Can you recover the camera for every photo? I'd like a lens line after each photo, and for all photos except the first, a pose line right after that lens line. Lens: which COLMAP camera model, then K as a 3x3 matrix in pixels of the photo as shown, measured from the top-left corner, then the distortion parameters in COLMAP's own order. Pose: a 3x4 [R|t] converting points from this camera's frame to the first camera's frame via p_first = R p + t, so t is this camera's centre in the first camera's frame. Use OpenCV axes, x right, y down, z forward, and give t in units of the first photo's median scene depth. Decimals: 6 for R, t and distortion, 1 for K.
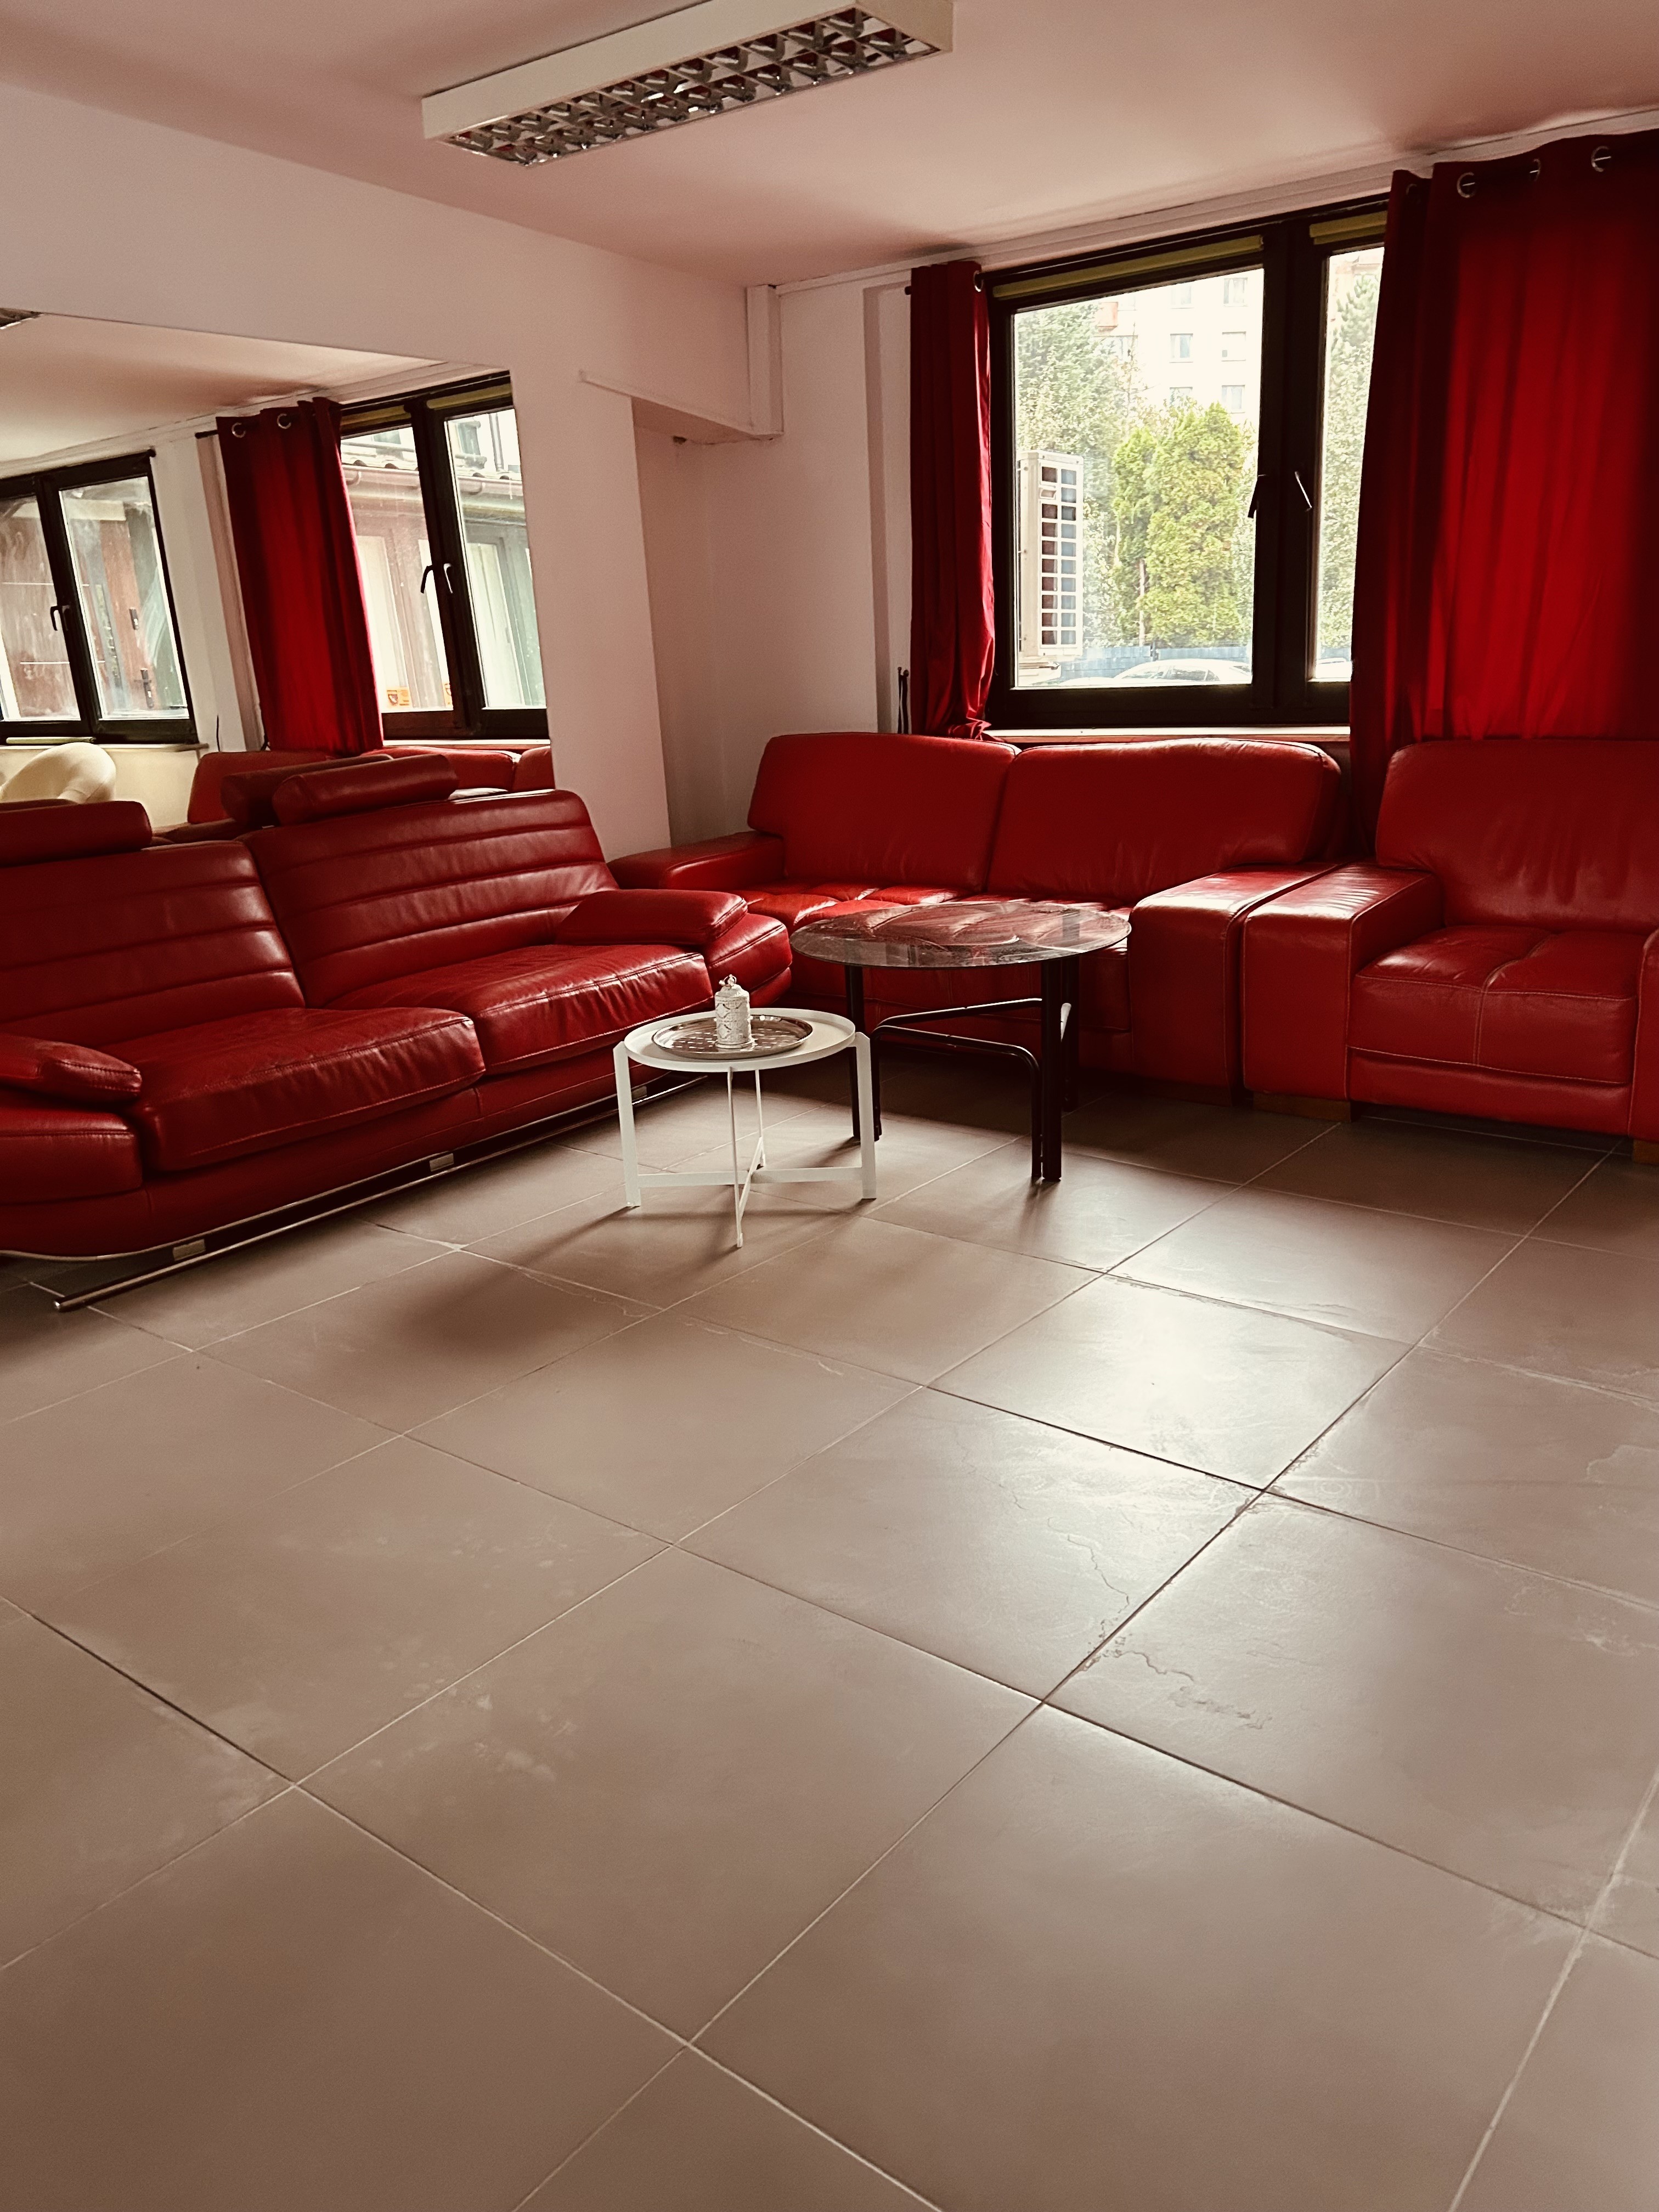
lens RADIAL K [[1645.6, 0, 832.7], [0, 1645.6, 1098.6], [0, 0, 1]] dist [-0.000099, 0.000219]
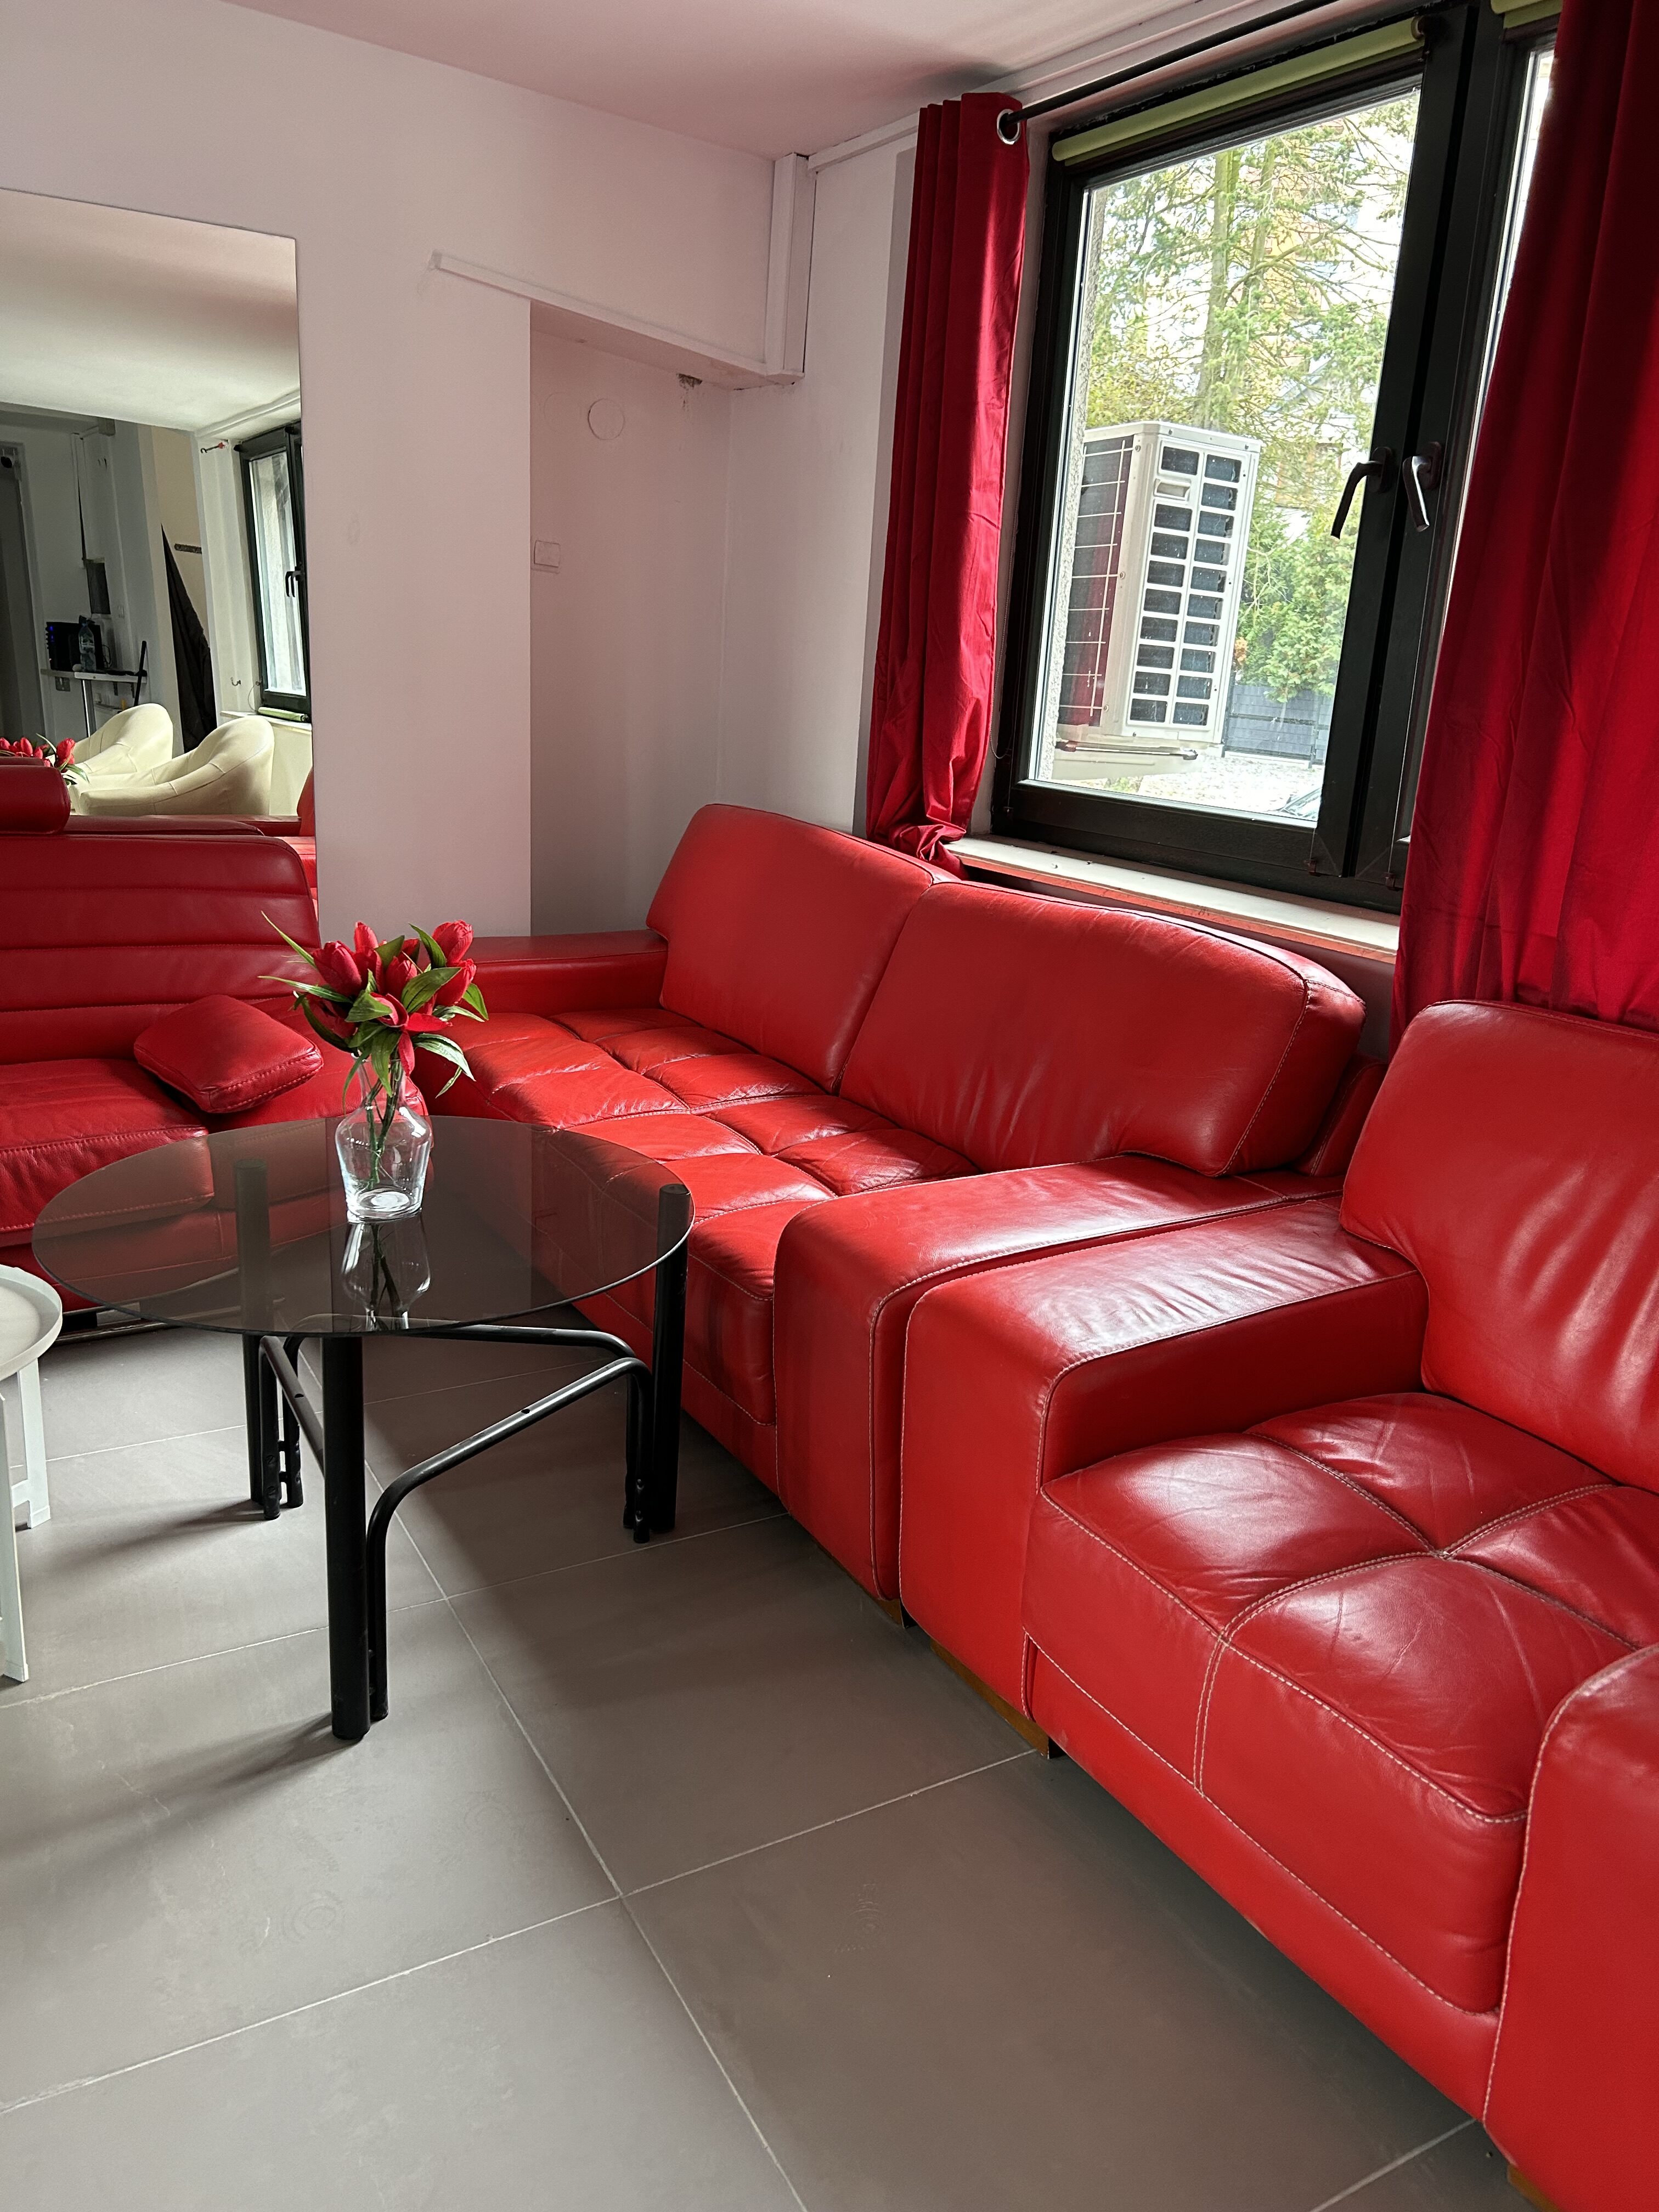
lens RADIAL K [[1645.6, 0, 832.2], [0, 1645.6, 1104.6], [0, 0, 1]] dist [-0.000099, 0.000219]
pose [[0.927701, 0.192131, -0.320090, 0.283944], [-0.196187, 0.980365, 0.019854, -0.129498], [0.317620, 0.044379, 0.947179, 0.391908]]
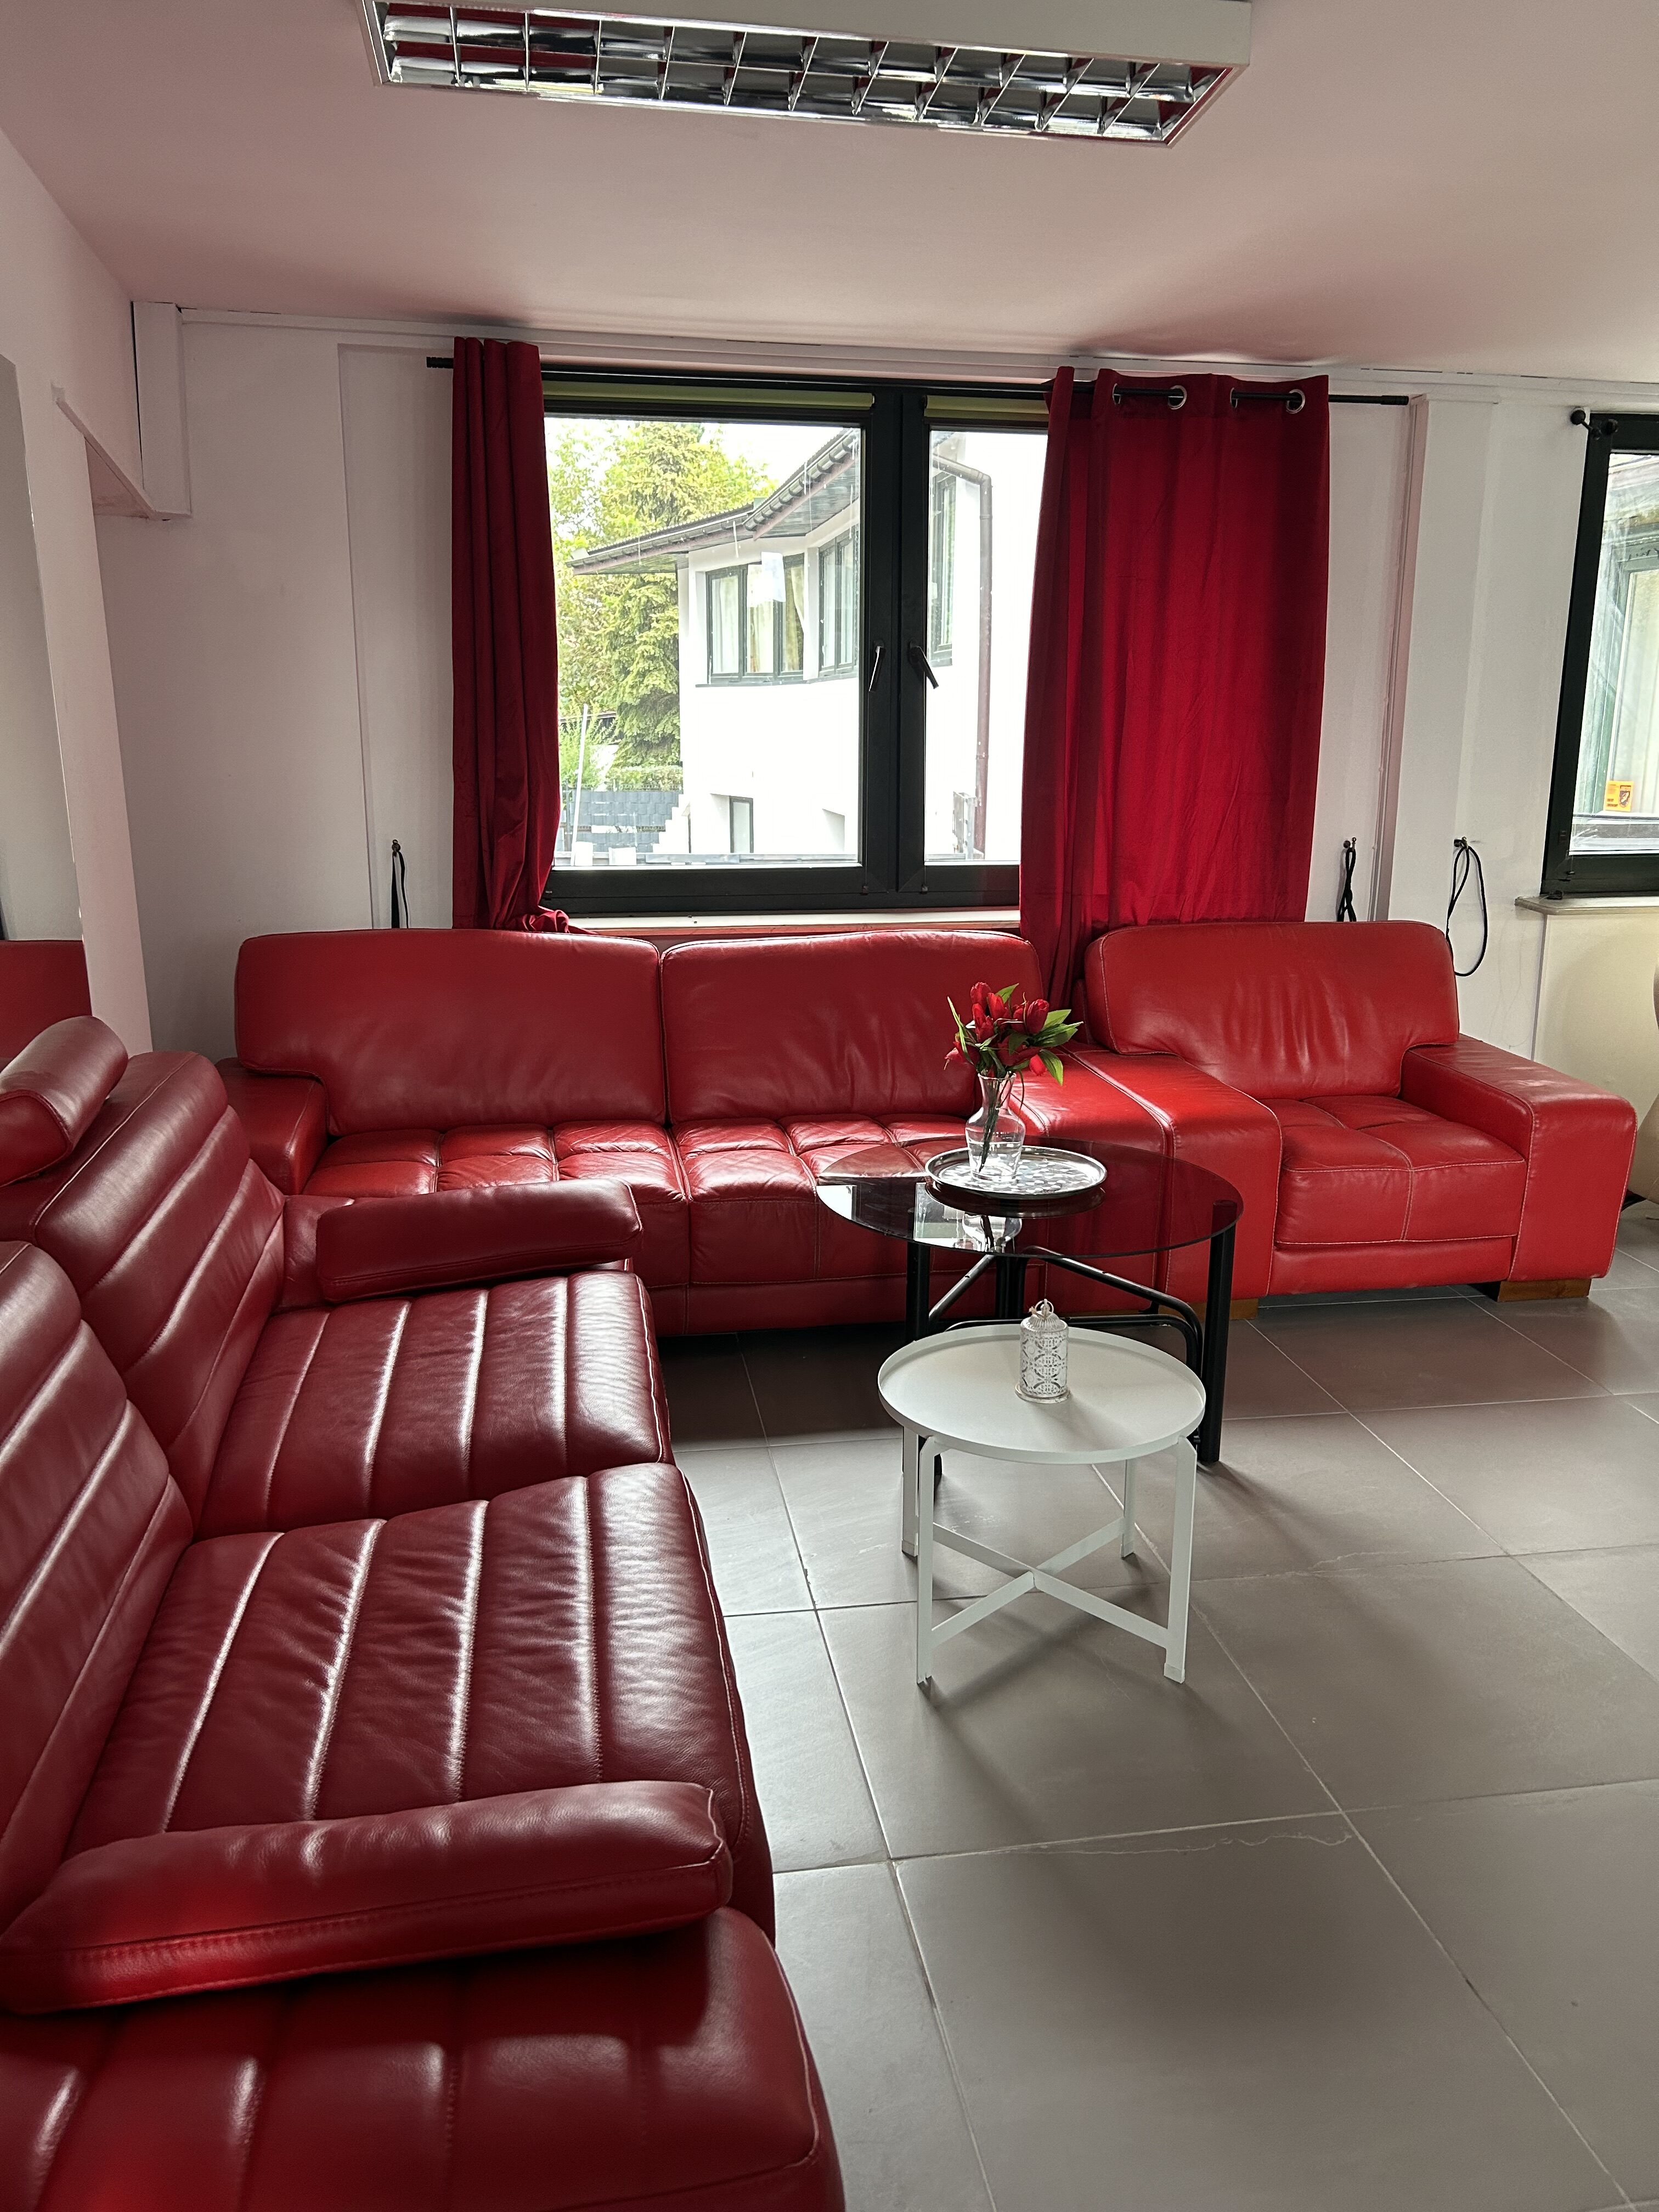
lens RADIAL K [[1645.6, 0, 842.5], [0, 1645.6, 1094.2], [0, 0, 1]] dist [-0.000099, 0.000219]
pose [[0.670808, -0.113708, 0.732862, -0.419793], [0.168647, 0.985676, -0.001433, -0.119544], [-0.722202, 0.124556, 0.680375, 0.377082]]
